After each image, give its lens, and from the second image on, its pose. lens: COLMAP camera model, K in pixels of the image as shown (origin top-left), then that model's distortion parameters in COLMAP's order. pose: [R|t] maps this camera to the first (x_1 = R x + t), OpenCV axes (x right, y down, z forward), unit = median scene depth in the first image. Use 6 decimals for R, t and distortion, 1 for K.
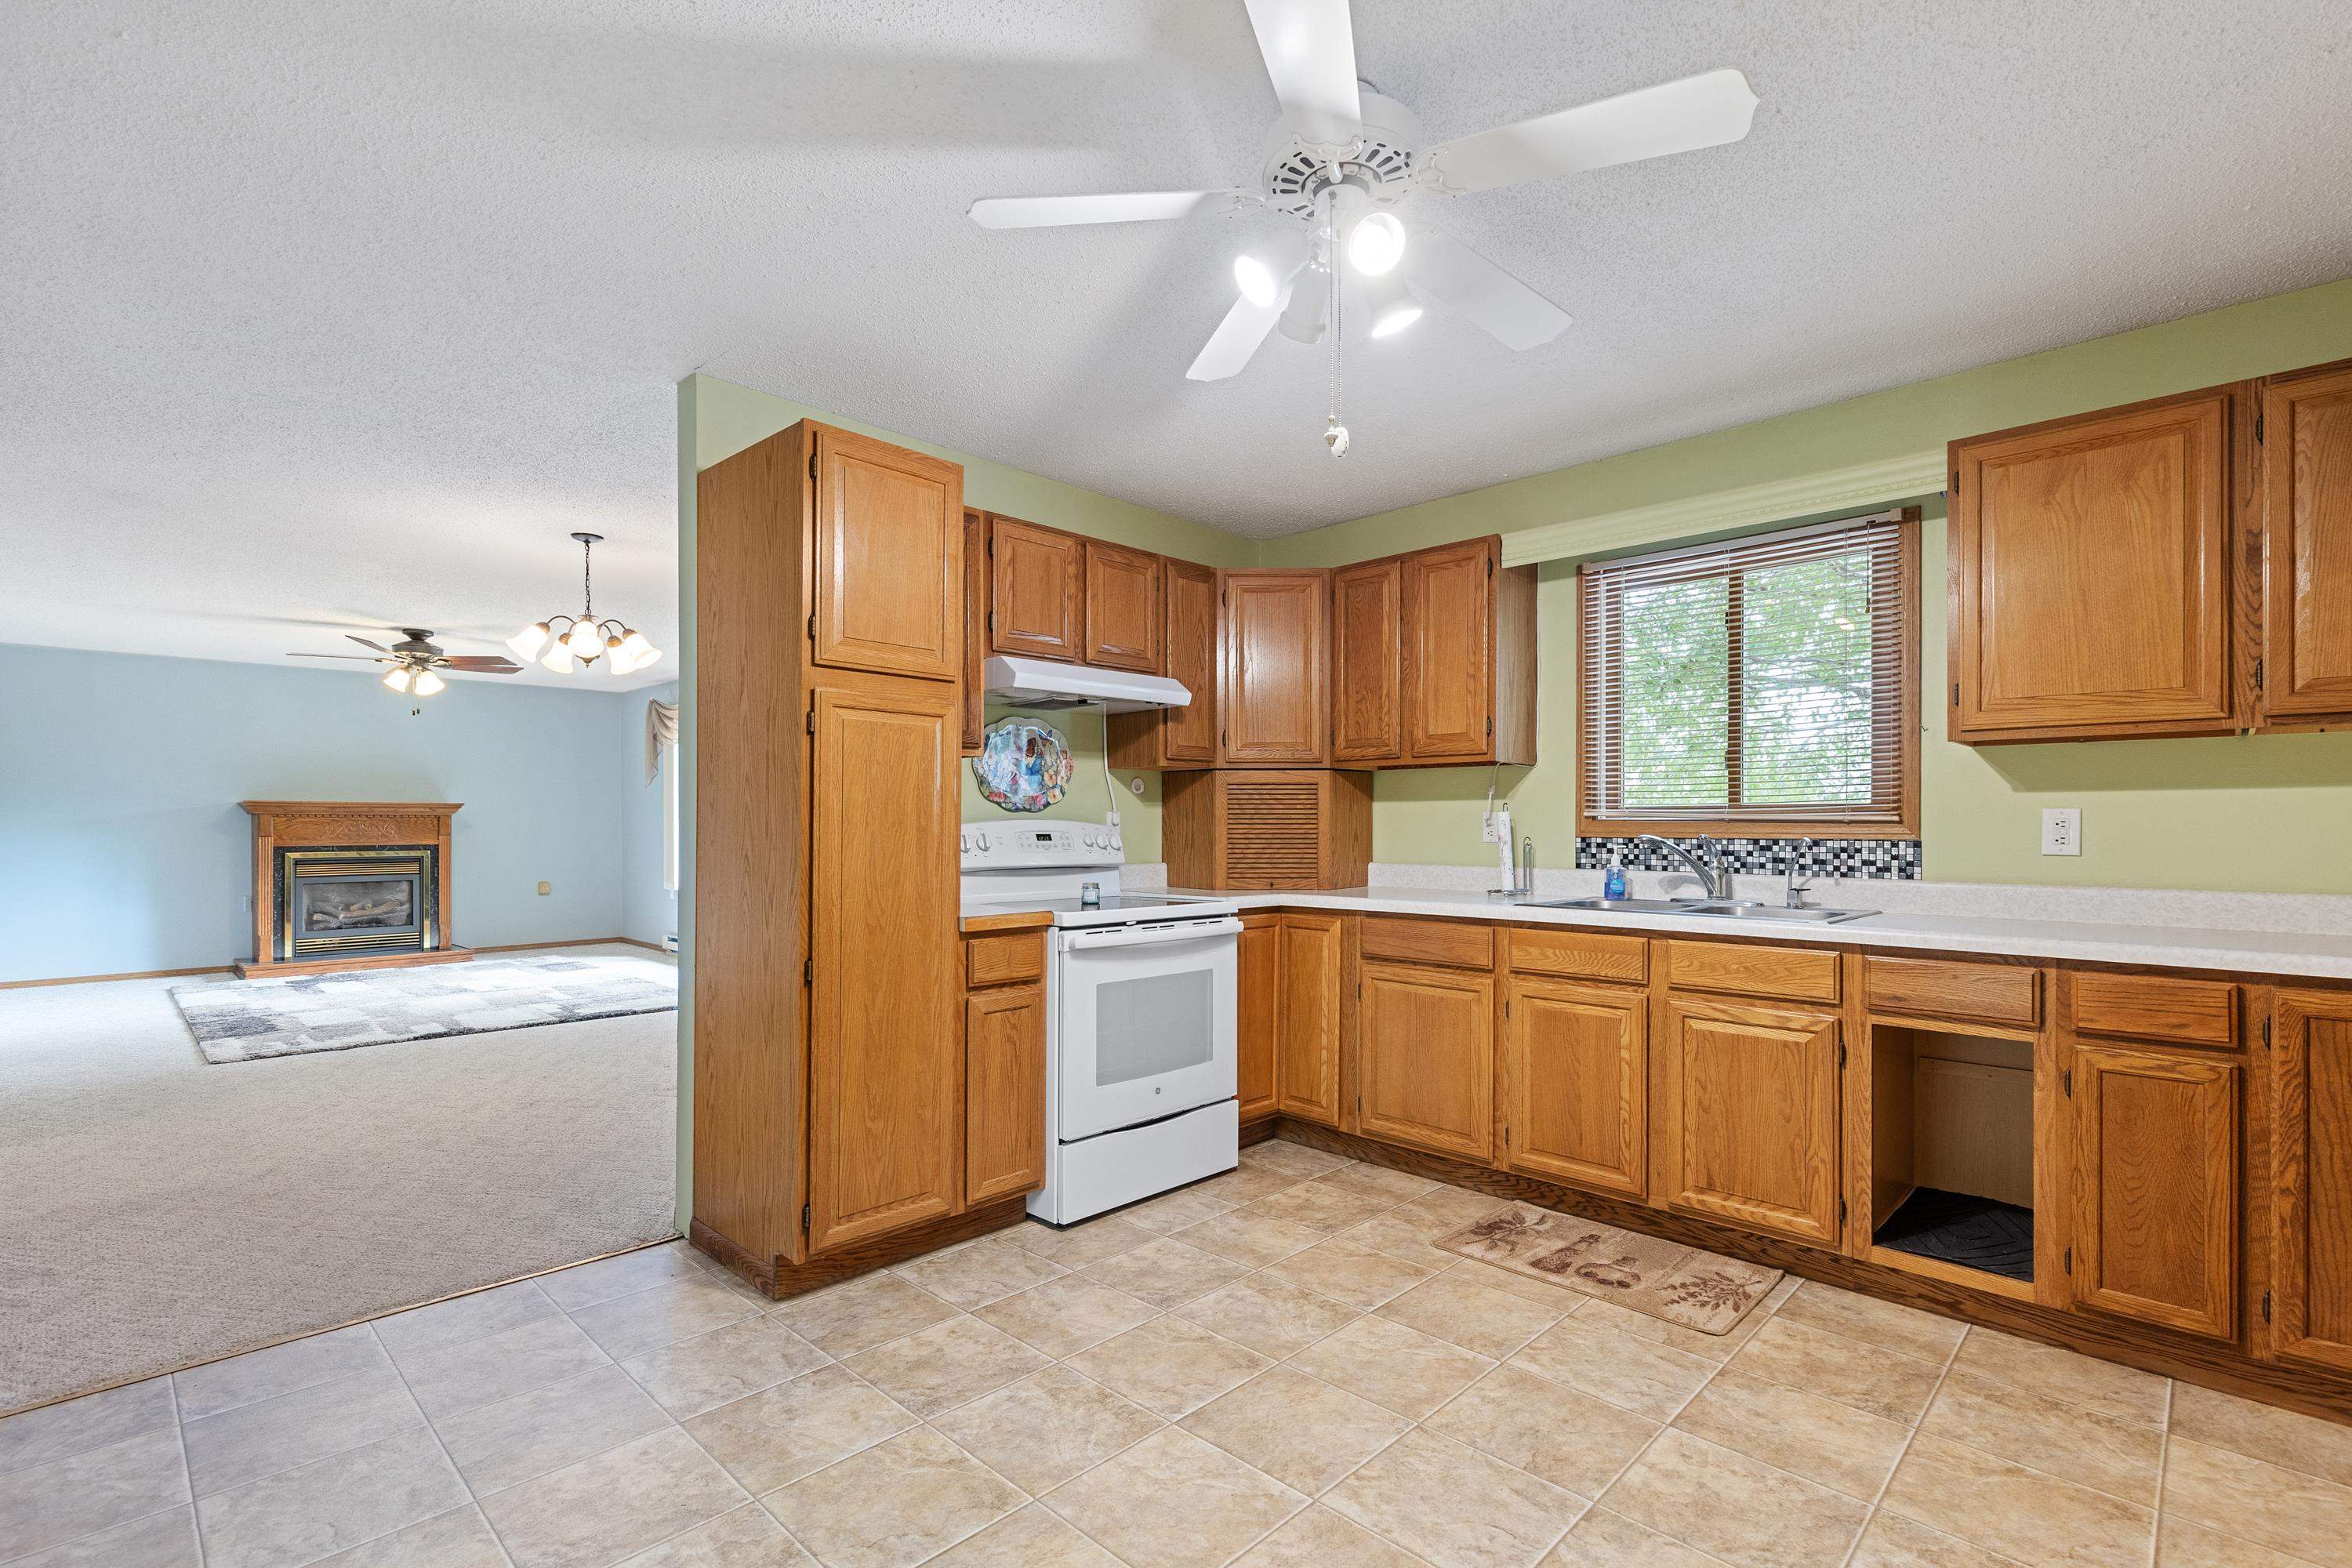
lens RADIAL K [[1078.6, 0, 1186.6], [0, 1078.6, 821.1], [0, 0, 1]] dist [0.005168, 0.000955]
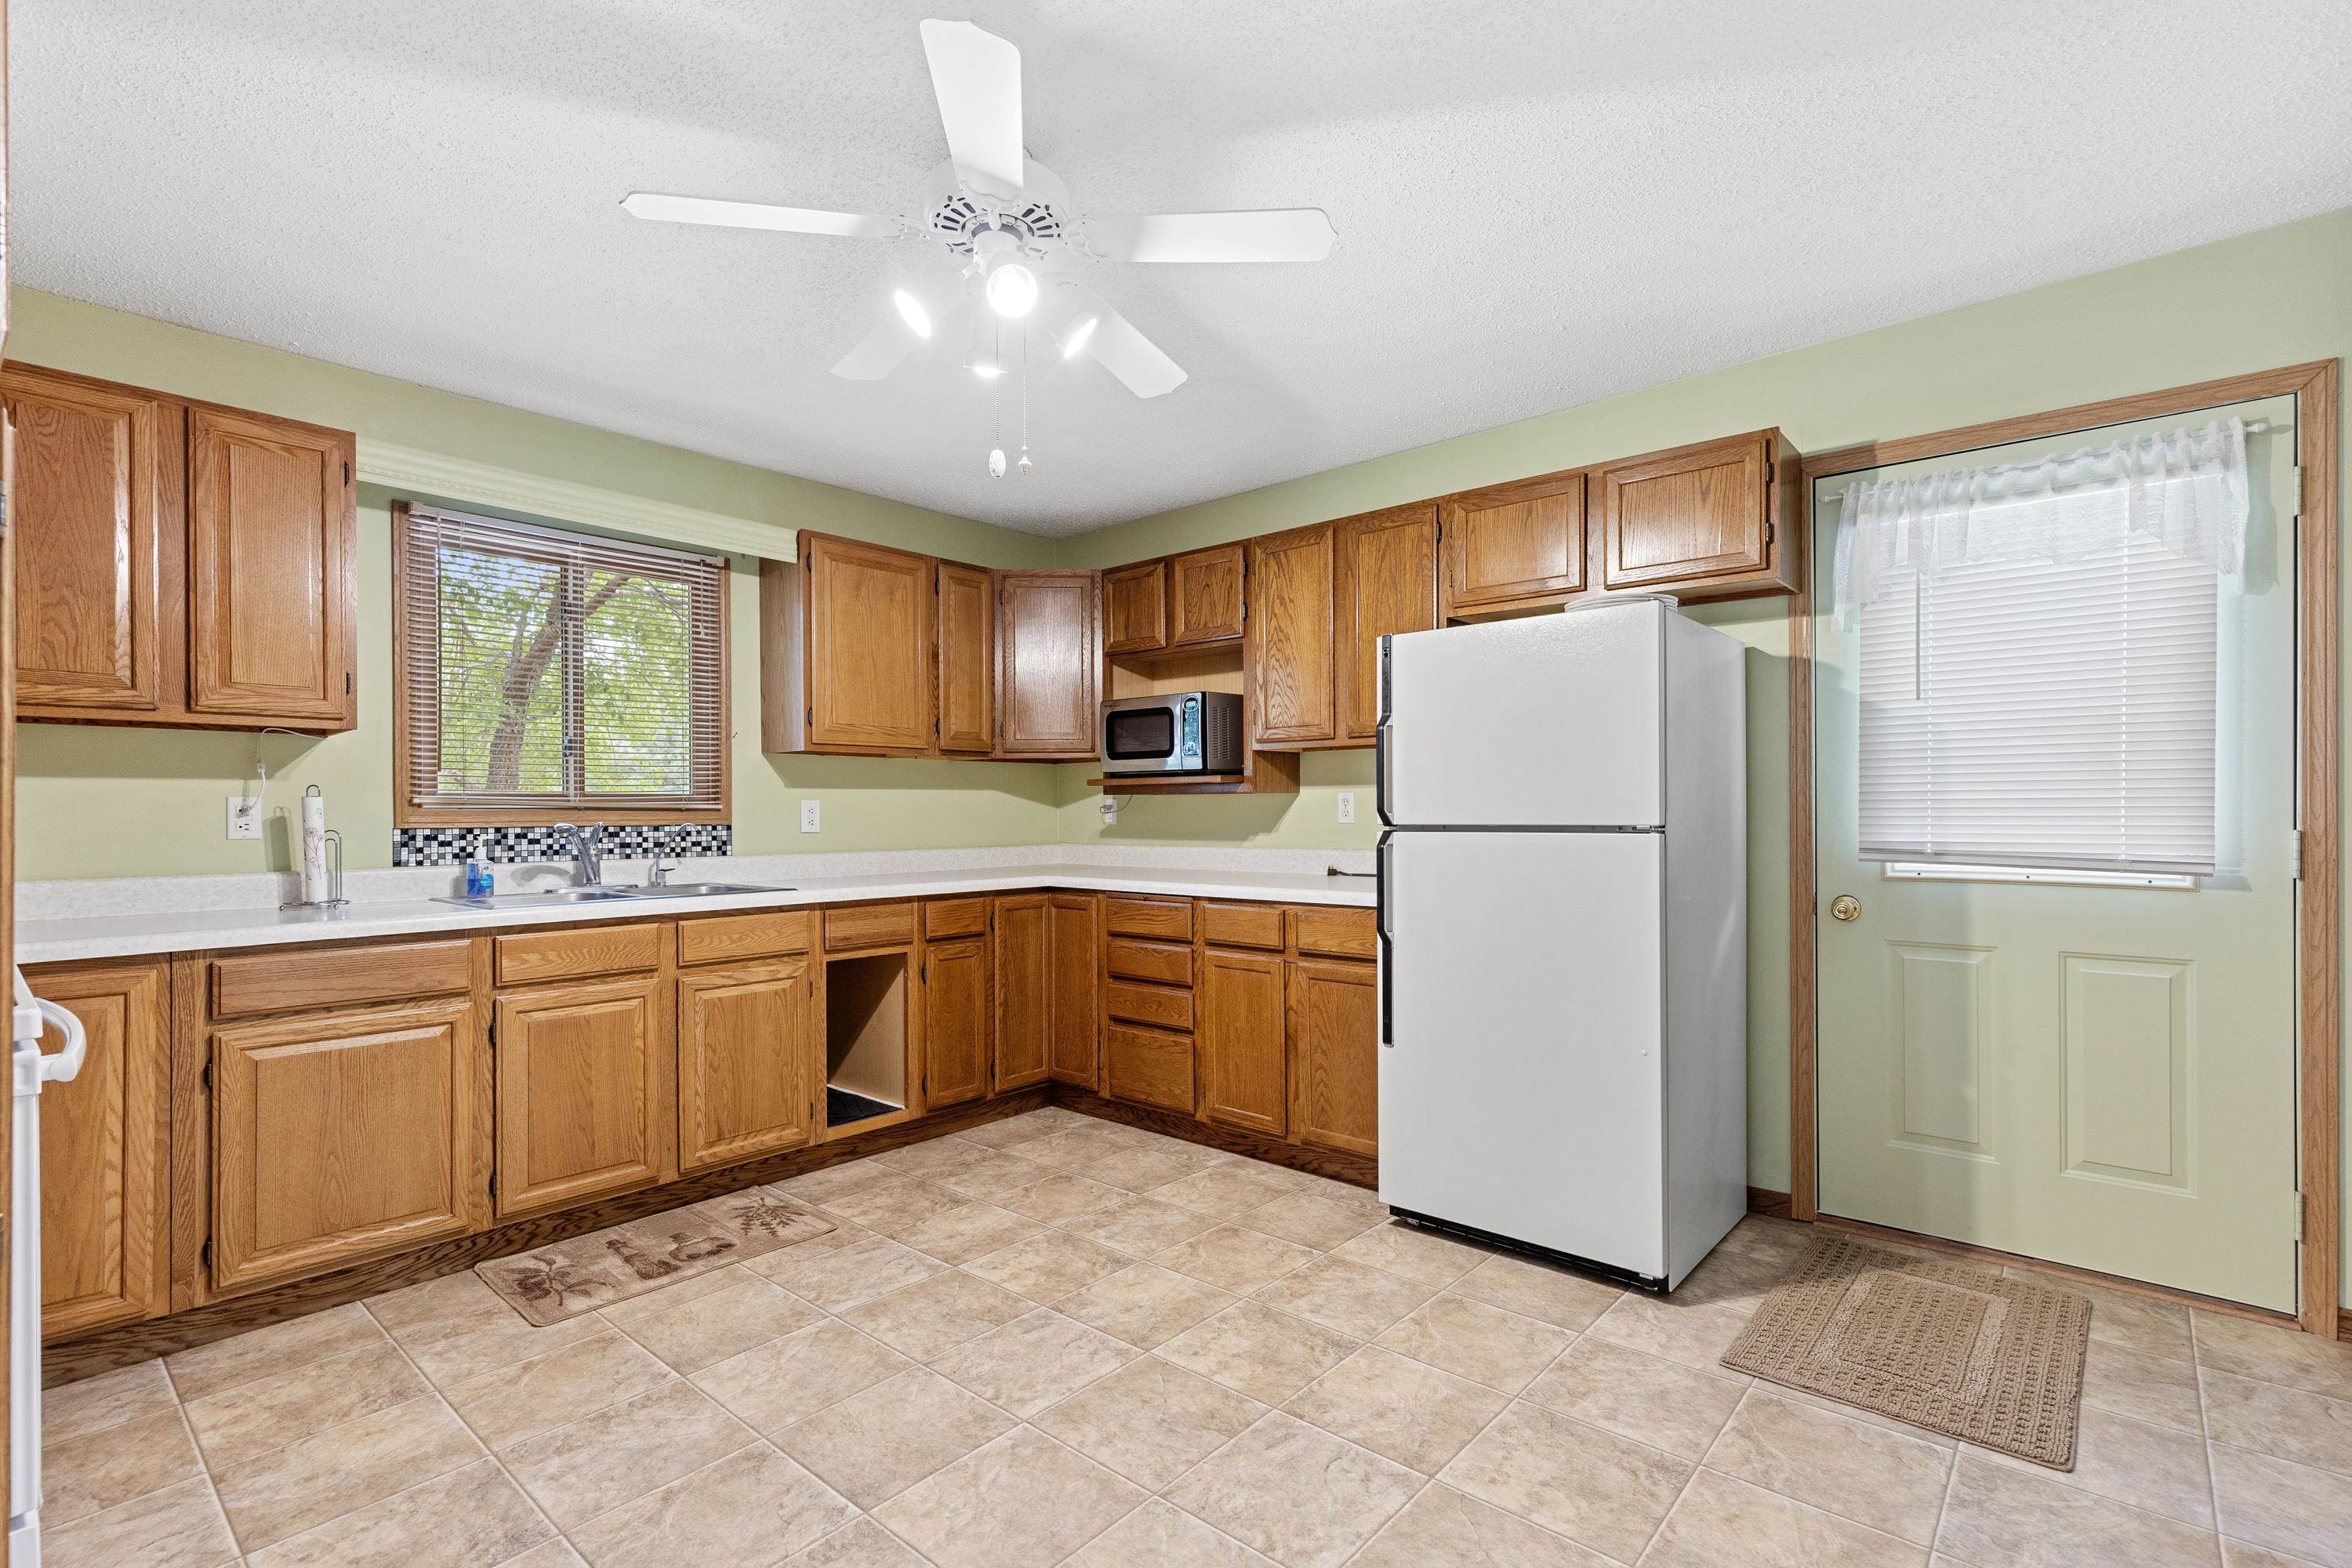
lens RADIAL K [[1078.6, 0, 1175.5], [0, 1078.6, 802.6], [0, 0, 1]] dist [0.005168, 0.000955]
pose [[-0.055361, 0.003946, 0.998459, -0.607941], [0.000421, 0.999992, -0.003929, -0.002064], [-0.998466, 0.000203, -0.055362, 0.550335]]
